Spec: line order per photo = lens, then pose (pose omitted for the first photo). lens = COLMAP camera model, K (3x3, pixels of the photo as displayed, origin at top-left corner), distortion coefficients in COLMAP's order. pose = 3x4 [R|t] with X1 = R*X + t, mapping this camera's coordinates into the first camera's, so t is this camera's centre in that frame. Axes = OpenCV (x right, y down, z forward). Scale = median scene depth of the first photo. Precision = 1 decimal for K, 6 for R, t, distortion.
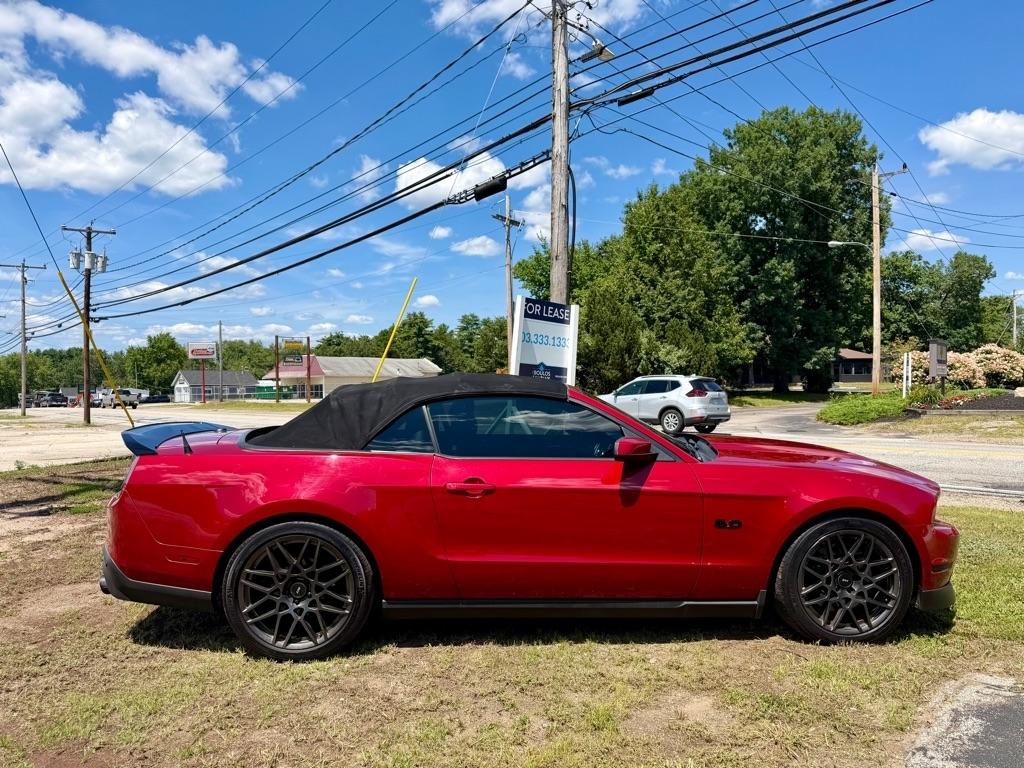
lens RADIAL K [[726.4, 0, 509.7], [0, 726.4, 392.2], [0, 0, 1]] dist [0.036056, -0.069028]
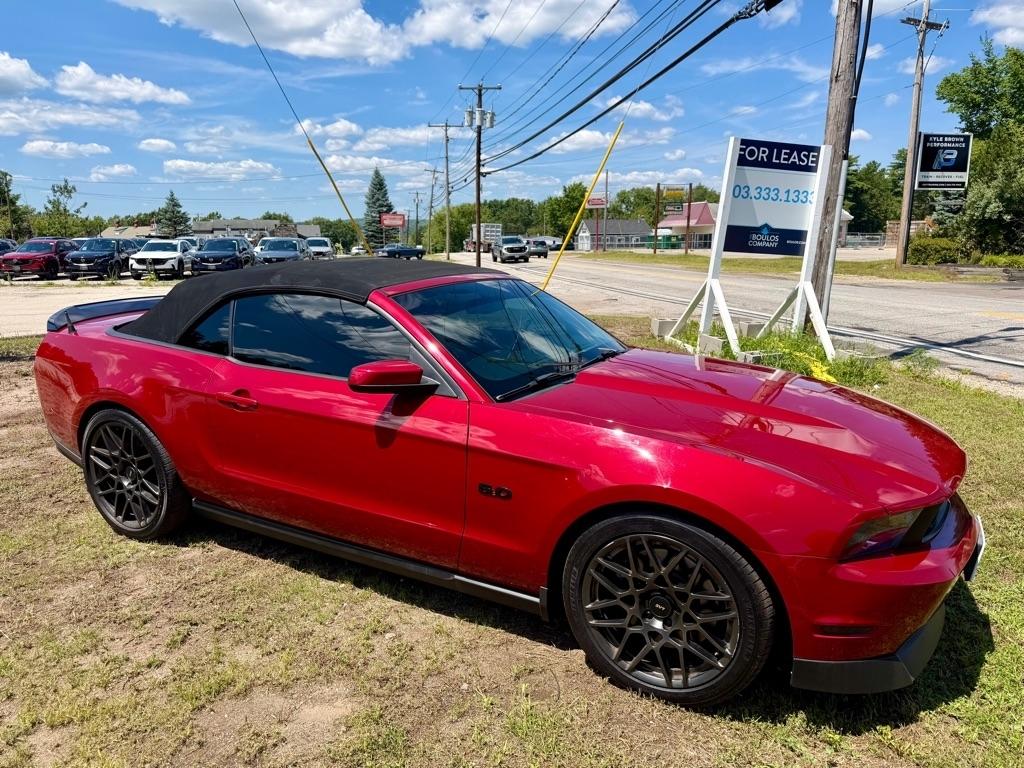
lens RADIAL K [[712.5, 0, 503.0], [0, 712.5, 404.2], [0, 0, 1]] dist [0.062525, -0.065153]
pose [[0.850391, 0.132136, -0.509289, 0.056204], [-0.015533, 0.973835, 0.226726, -0.005541], [0.525922, -0.184895, 0.830193, 0.037021]]
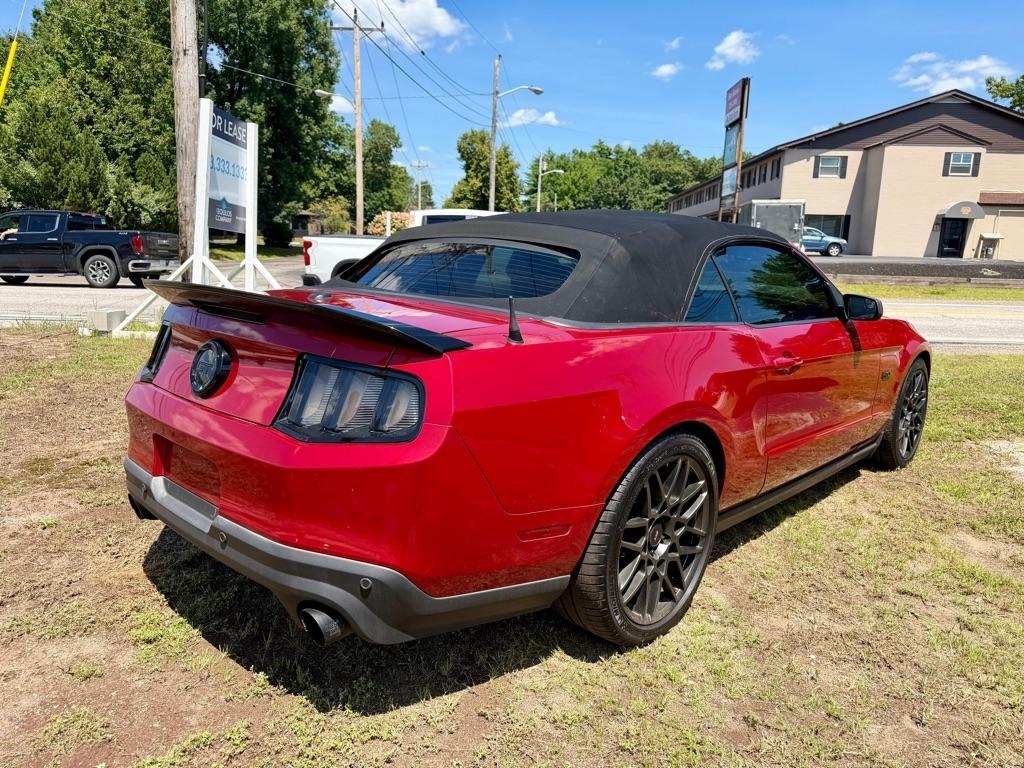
lens RADIAL K [[745.1, 0, 512.0], [0, 745.1, 384.0], [0, 0, 1]] dist [-0.005181, -0.003393]
pose [[0.727880, -0.093787, 0.679260, -0.068743], [-0.031325, 0.985020, 0.169572, 0.002469], [-0.684988, -0.144706, 0.714039, 0.052631]]
